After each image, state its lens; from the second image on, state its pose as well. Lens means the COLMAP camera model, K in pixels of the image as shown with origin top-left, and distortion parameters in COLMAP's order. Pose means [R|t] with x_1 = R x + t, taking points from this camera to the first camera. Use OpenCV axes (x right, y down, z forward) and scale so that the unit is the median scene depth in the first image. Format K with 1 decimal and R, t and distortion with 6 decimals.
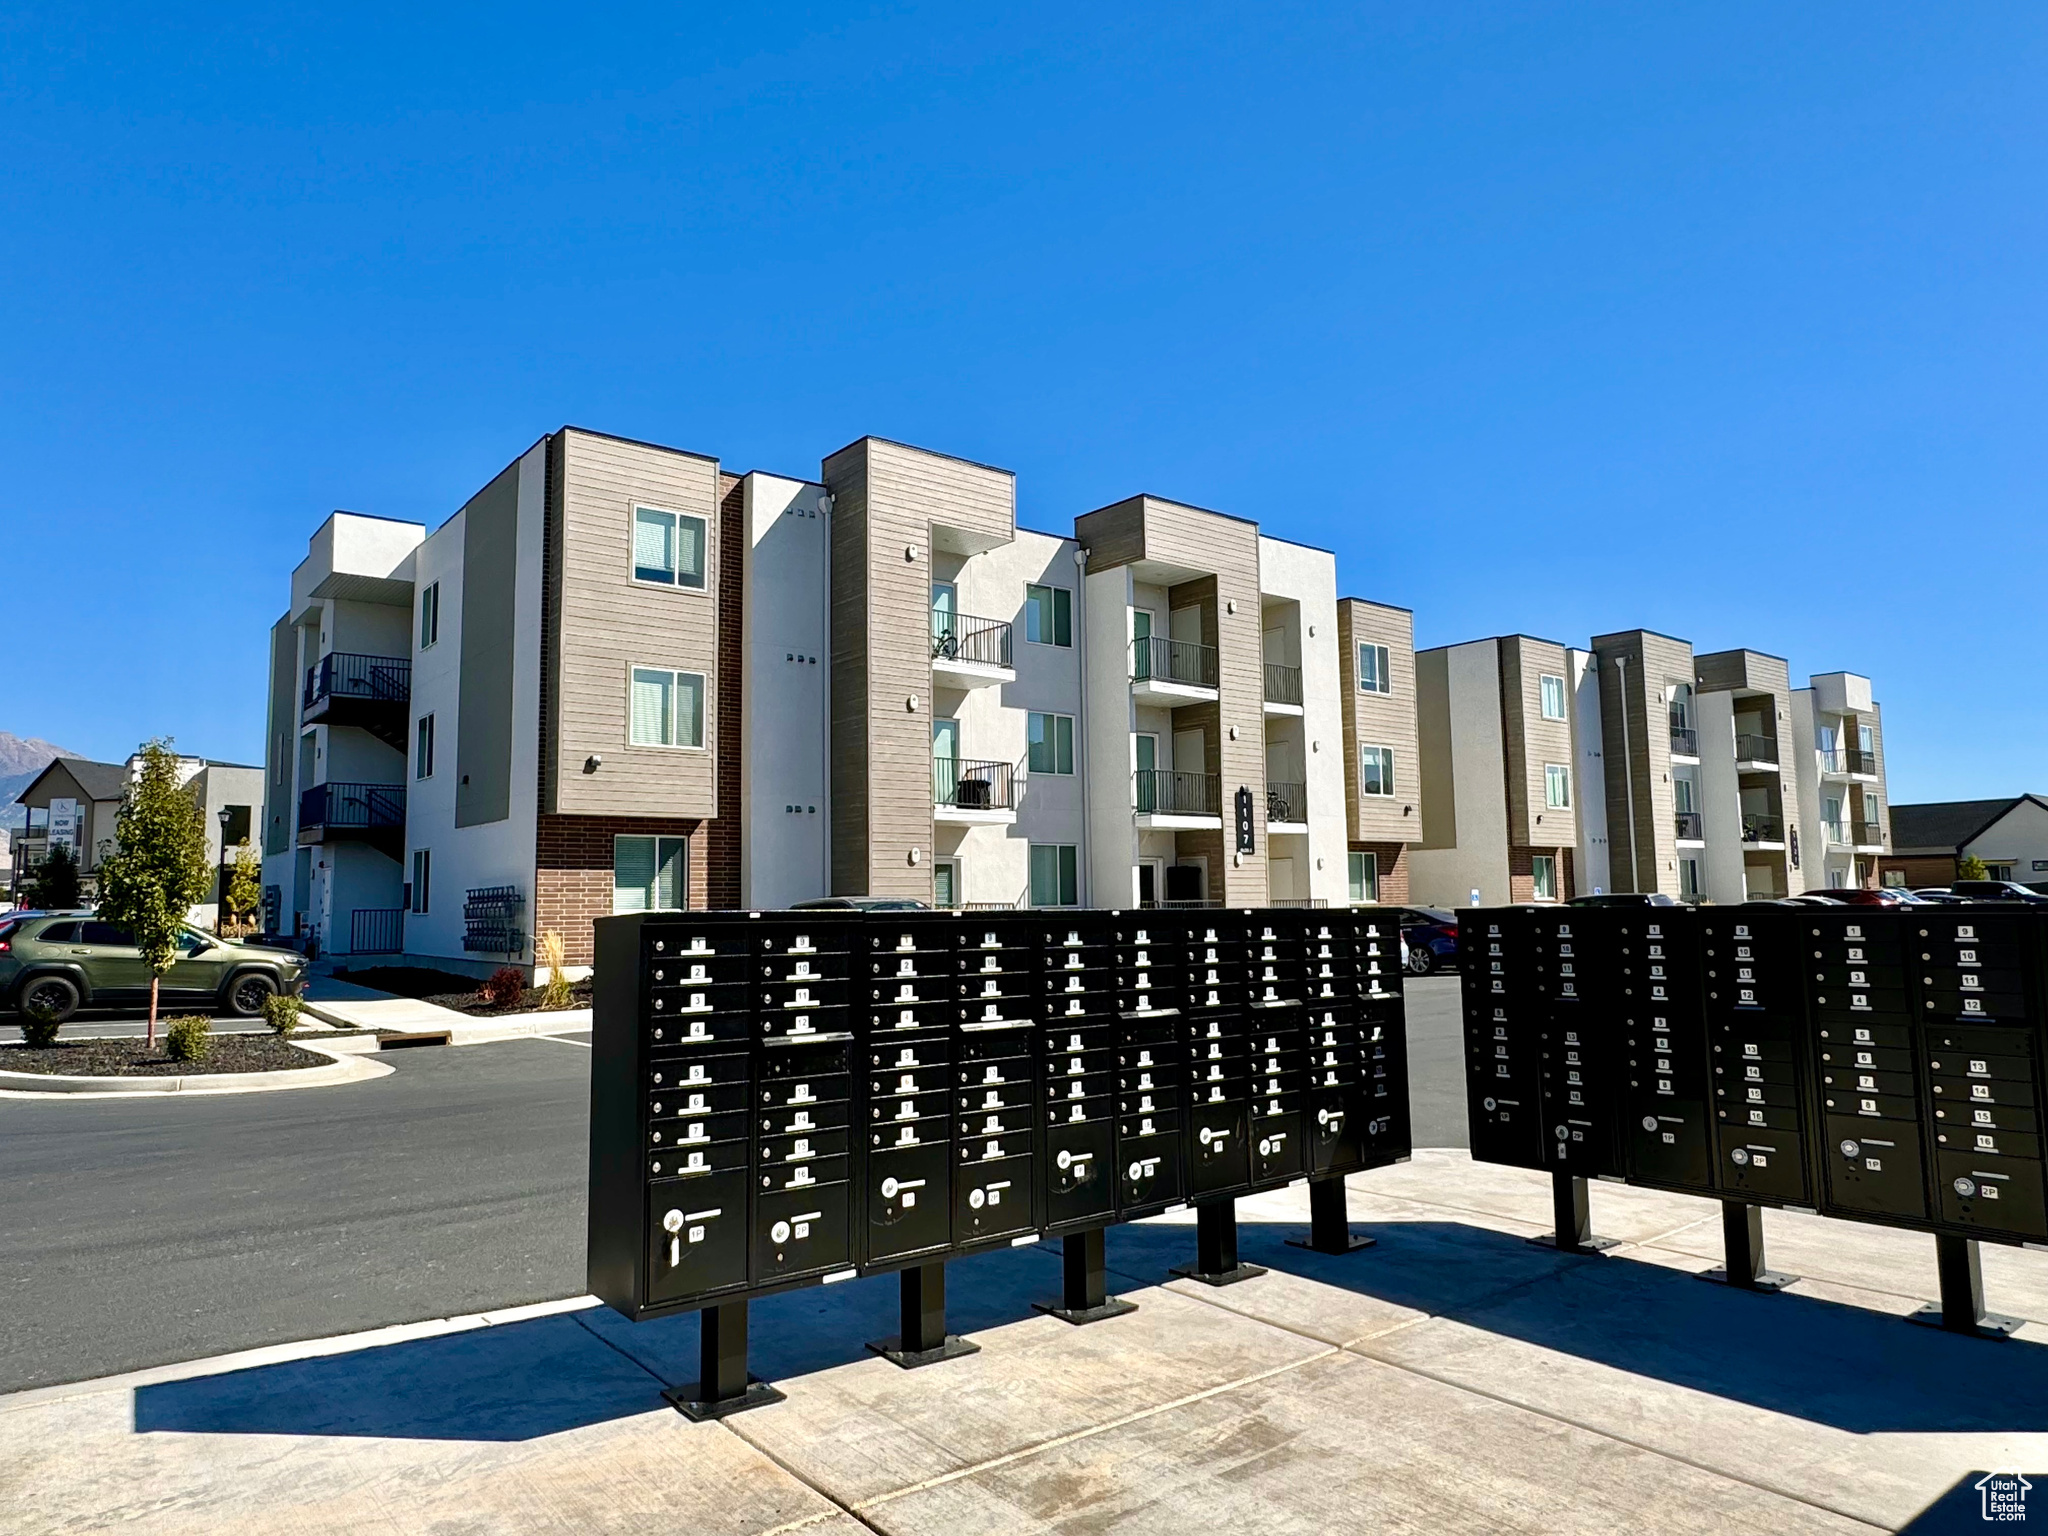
lens RADIAL K [[1298.2, 0, 1017.8], [0, 1298.2, 778.9], [0, 0, 1]] dist [-0.002078, -0.000084]
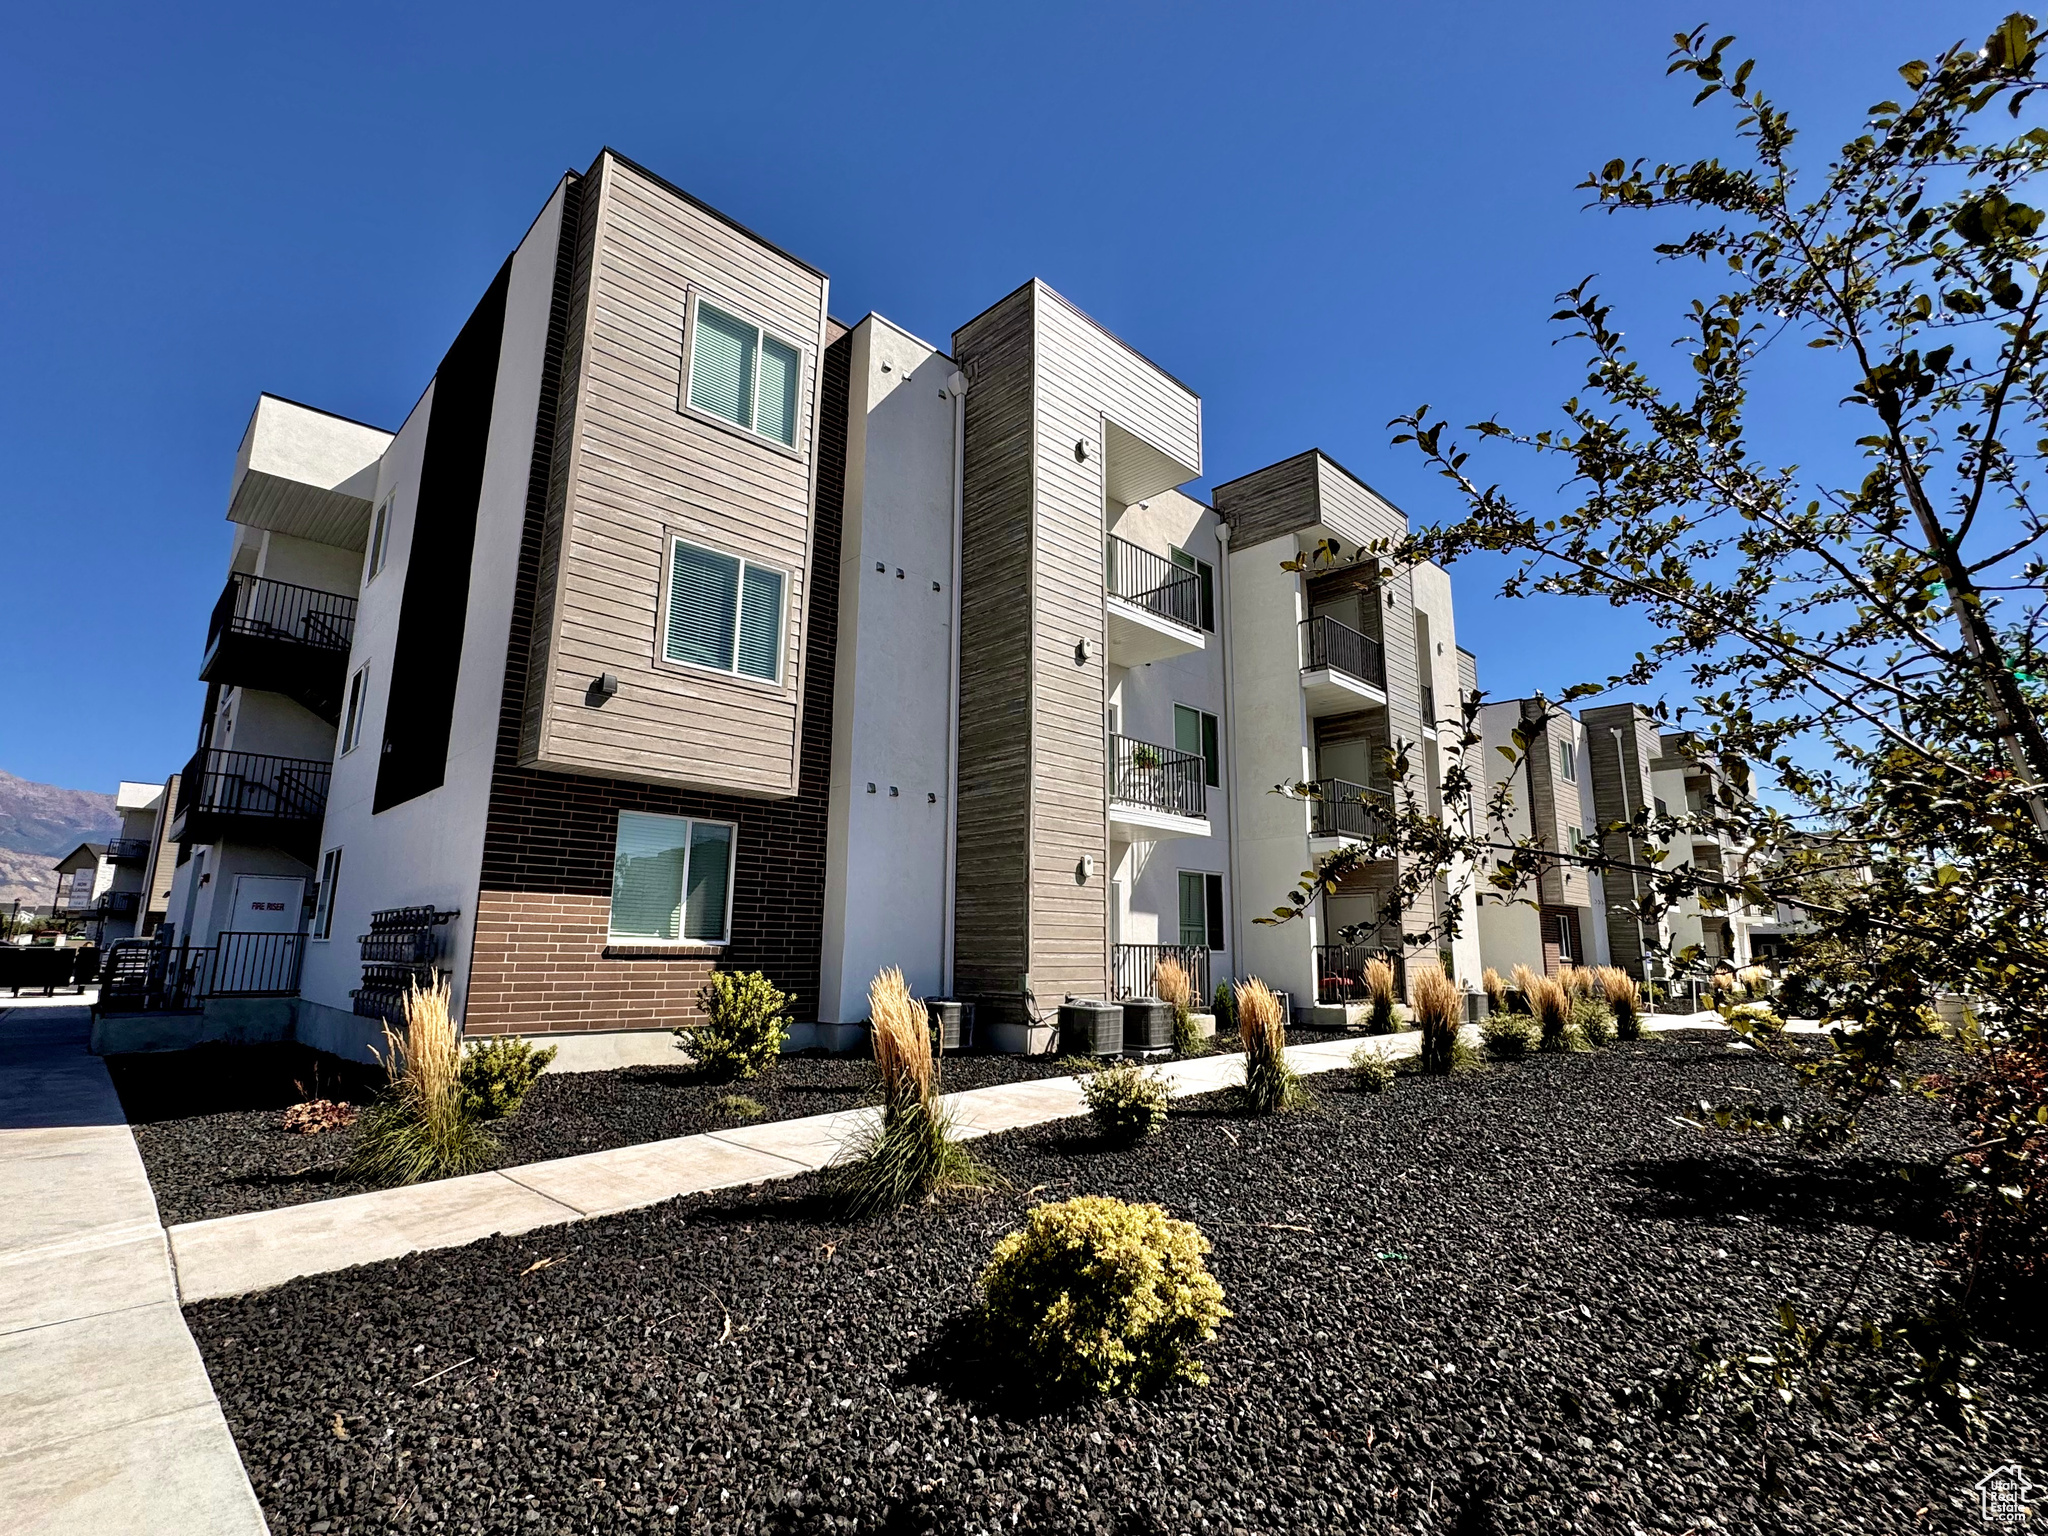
lens RADIAL K [[968.0, 0, 1021.3], [0, 968.0, 771.8], [0, 0, 1]] dist [-0.010325, -0.000664]
pose [[0.992039, 0.048613, 0.116166, -0.165962], [-0.037693, 0.994819, -0.094415, 0.053941], [-0.120154, 0.089285, 0.988732, 0.480004]]
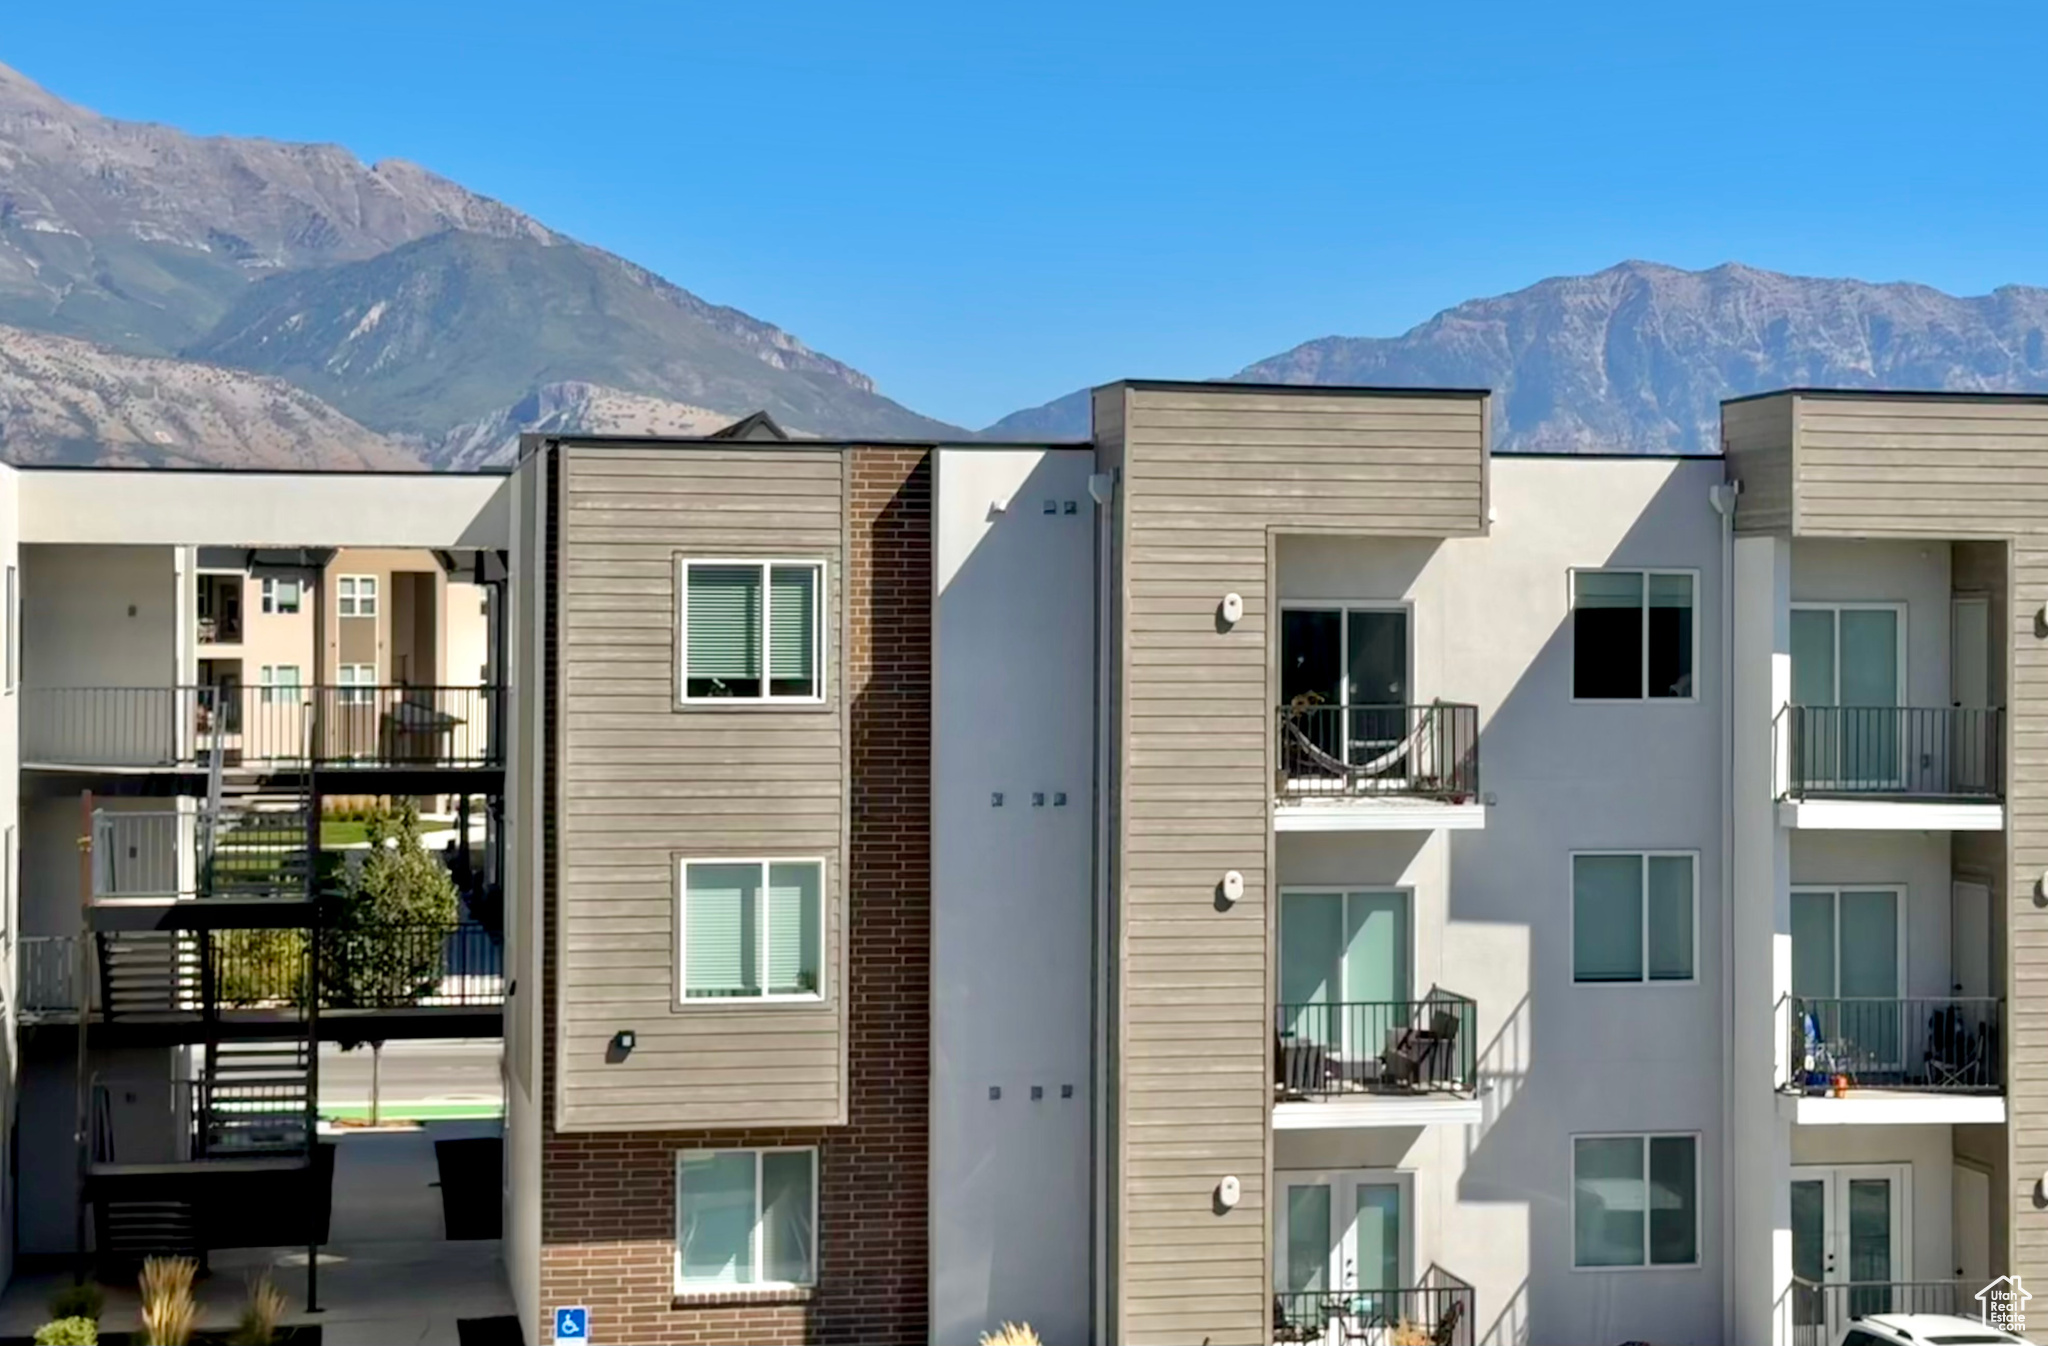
lens RADIAL K [[4331.3, 0, 1262.1], [0, 4331.3, 620.0], [0, 0, 1]] dist [0.068830, 0.000000]
pose [[0.909248, 0.017513, -0.415886, 0.609902], [0.023930, 0.995263, 0.094228, -0.314724], [0.415567, -0.095629, 0.904522, -0.497370]]
